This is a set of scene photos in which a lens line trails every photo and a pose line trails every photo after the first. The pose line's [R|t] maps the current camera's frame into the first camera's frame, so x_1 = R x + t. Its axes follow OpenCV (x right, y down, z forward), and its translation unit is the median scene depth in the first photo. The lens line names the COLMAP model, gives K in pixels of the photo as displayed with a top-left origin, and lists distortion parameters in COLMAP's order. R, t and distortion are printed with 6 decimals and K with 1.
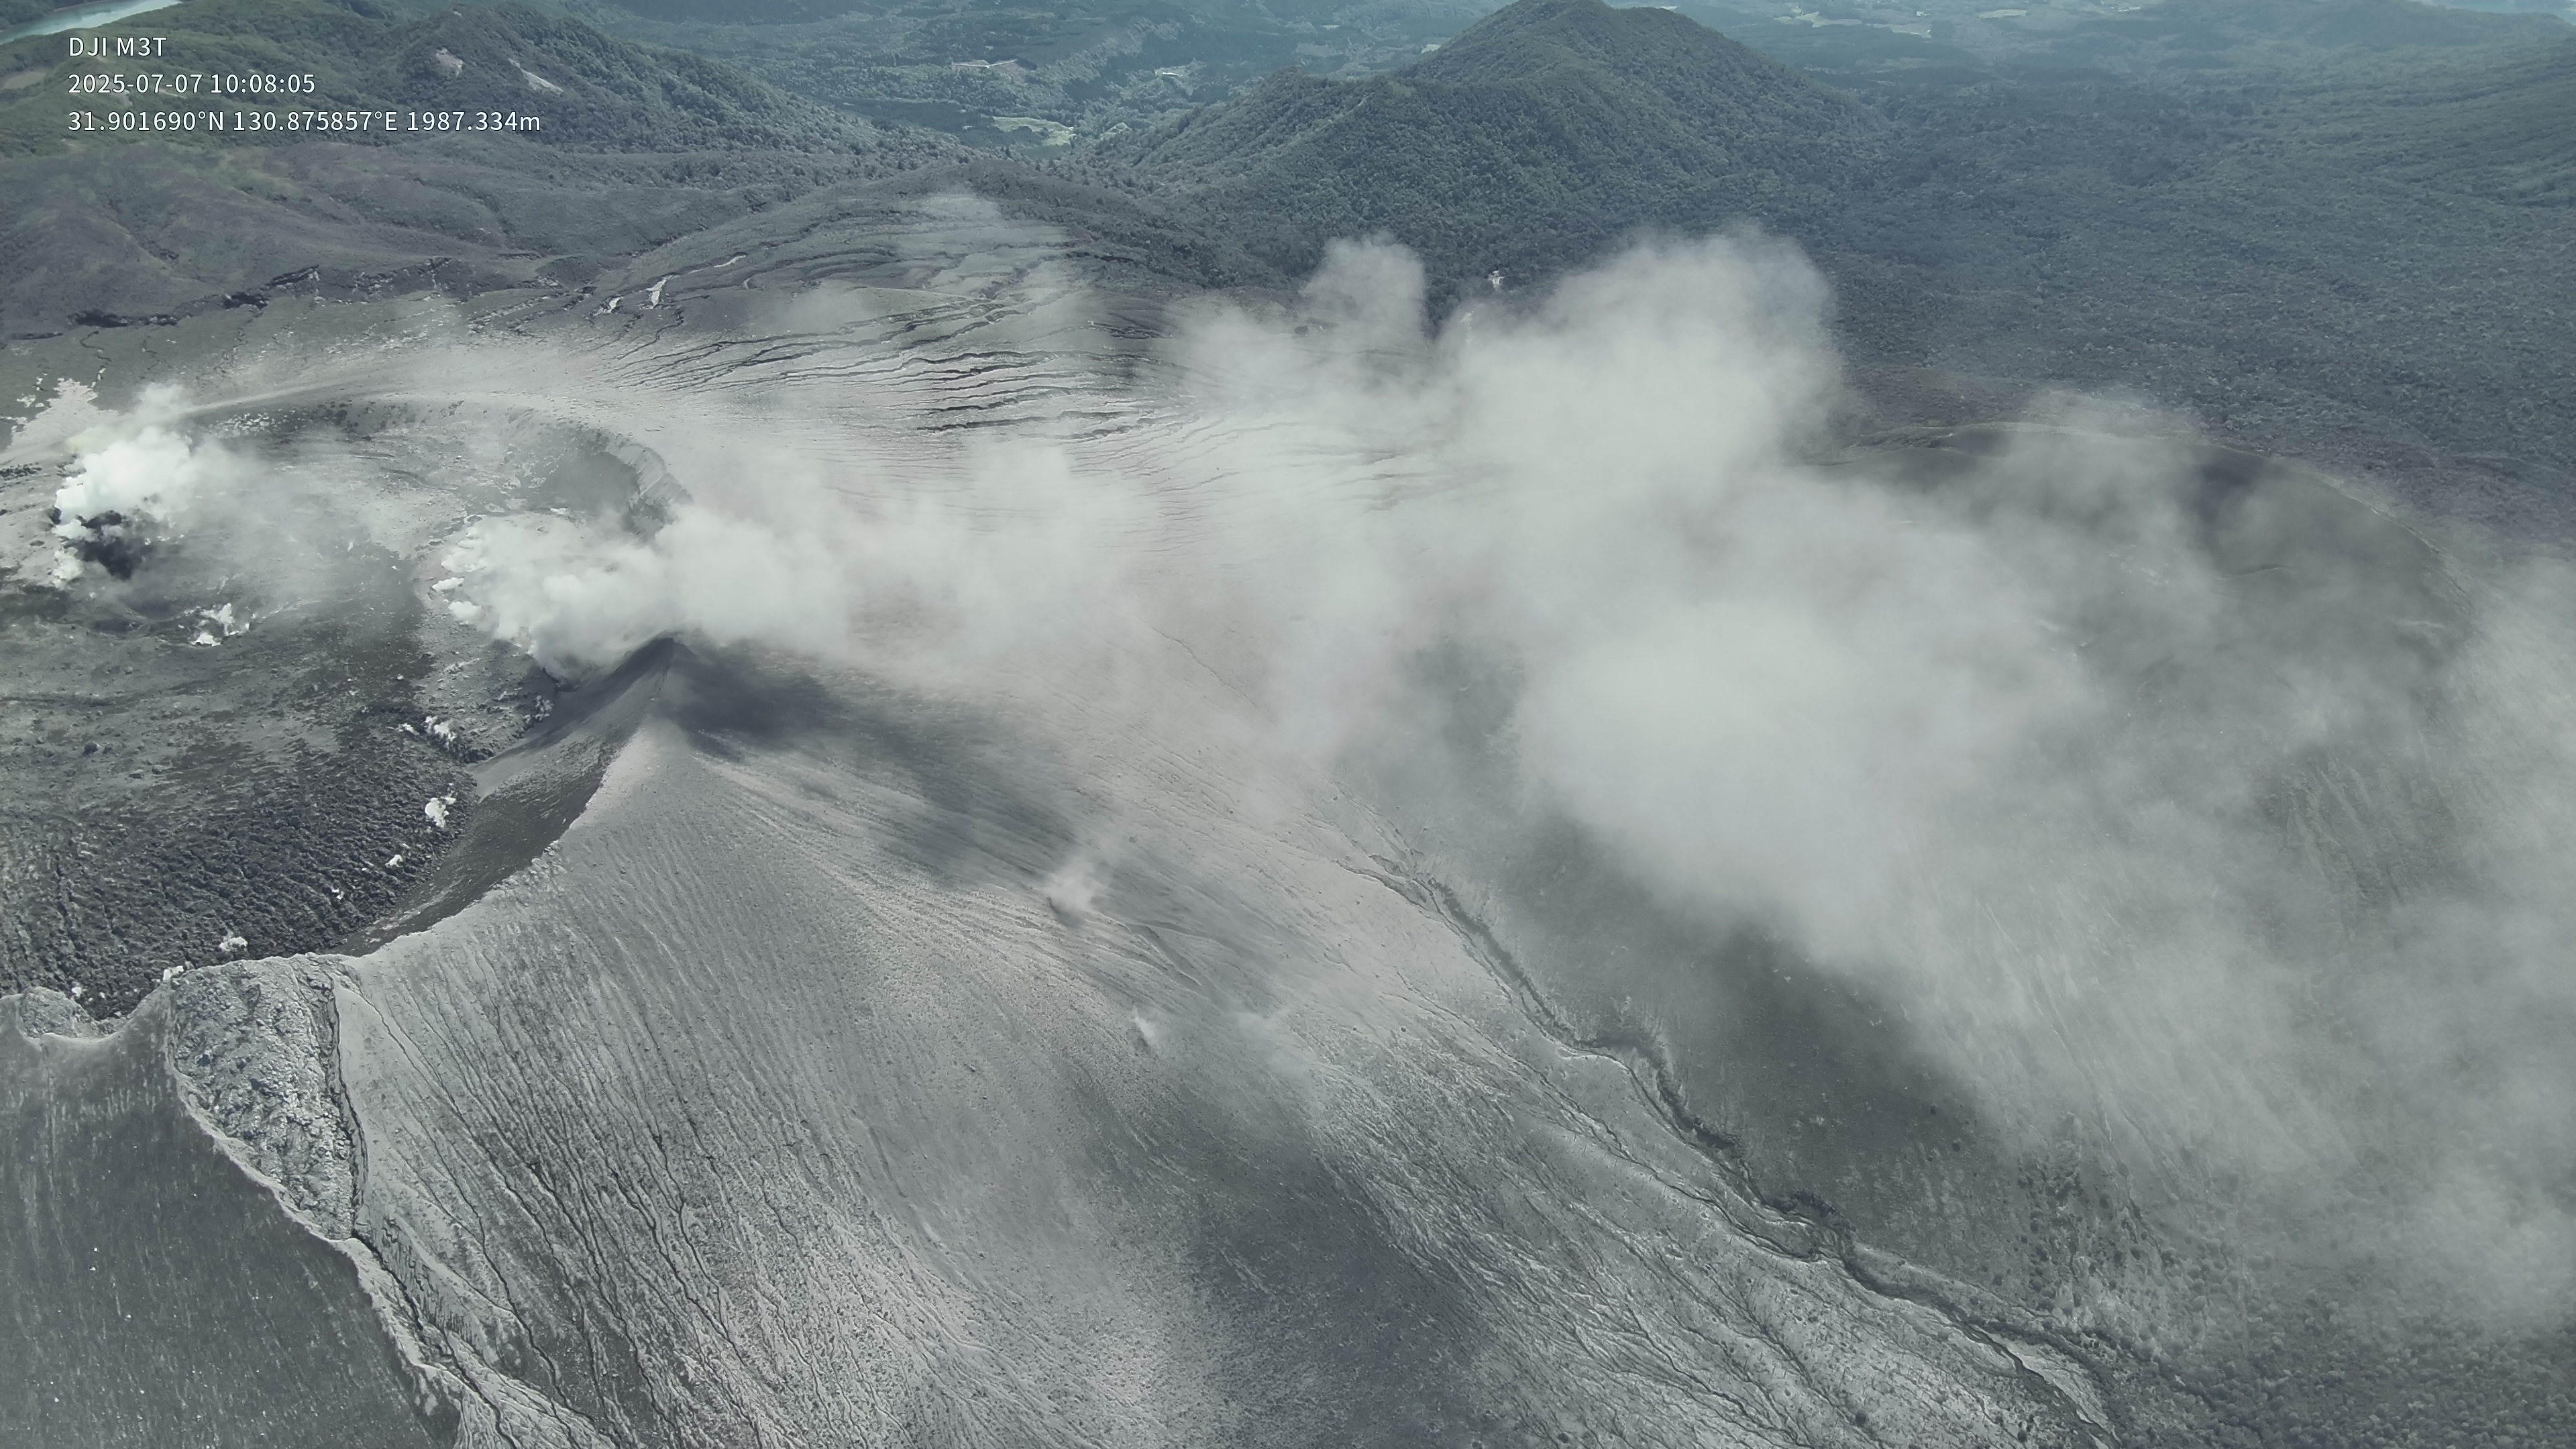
lens RADIAL K [[1893.4, 0, 1263.4], [0, 1893.4, 719.9], [0, 0, 1]] dist [0.016673, -0.024362]
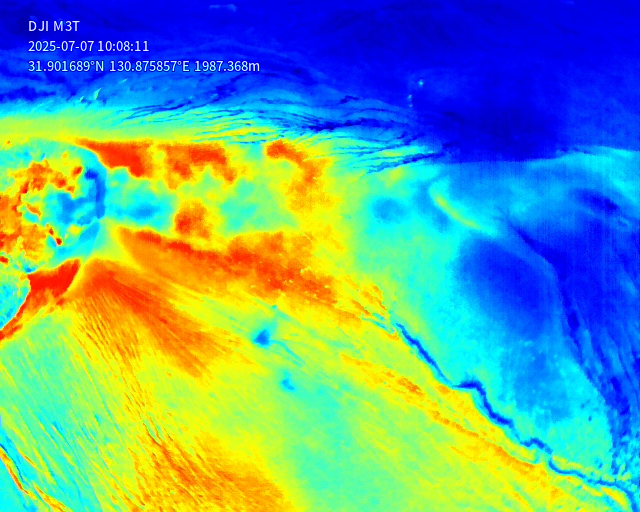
lens RADIAL K [[915.0, 0, 319.6], [0, 915.0, 255.1], [0, 0, 1]] dist [0.007137, 0.000000]
pose [[0.999964, 0.002233, -0.008155, -0.001889], [-0.002257, 0.999993, -0.002928, 0.000948], [0.008149, 0.002946, 0.999962, -0.282661]]
